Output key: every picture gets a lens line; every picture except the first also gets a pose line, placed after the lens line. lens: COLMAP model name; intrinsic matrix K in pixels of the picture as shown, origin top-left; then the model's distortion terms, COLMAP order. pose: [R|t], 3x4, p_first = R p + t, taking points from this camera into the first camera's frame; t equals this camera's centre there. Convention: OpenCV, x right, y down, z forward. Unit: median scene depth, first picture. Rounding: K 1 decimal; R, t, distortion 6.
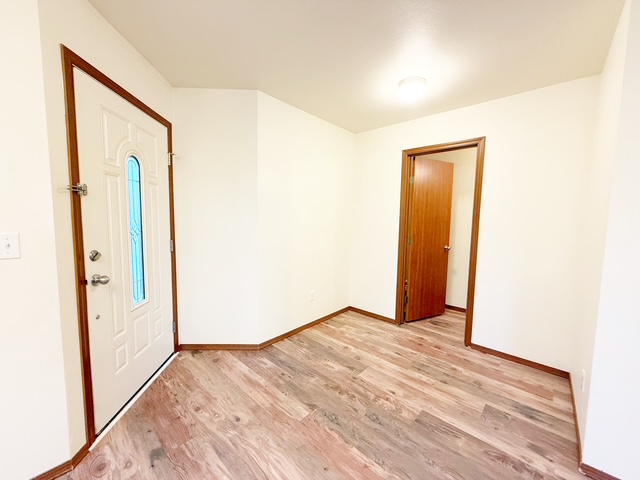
lens RADIAL K [[255.9, 0, 320.7], [0, 255.9, 238.1], [0, 0, 1]] dist [0.000735, -0.000576]
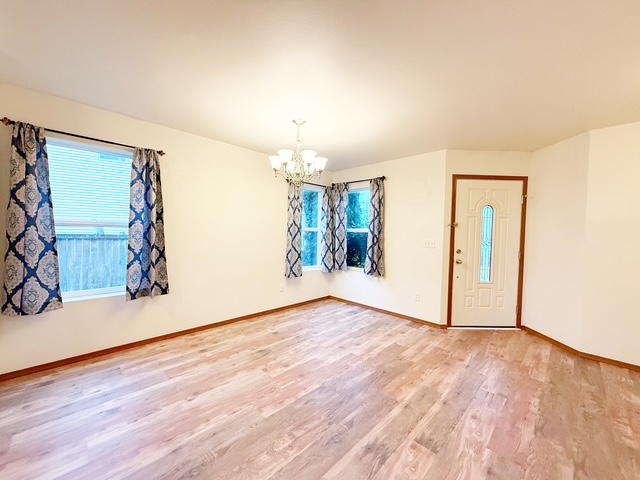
lens RADIAL K [[255.9, 0, 319.6], [0, 255.9, 236.0], [0, 0, 1]] dist [0.000735, -0.000576]
pose [[-0.040066, -0.001804, -0.999195, 1.266538], [-0.104992, 0.994470, 0.002414, 0.043890], [0.993666, 0.105005, -0.040034, -0.180839]]
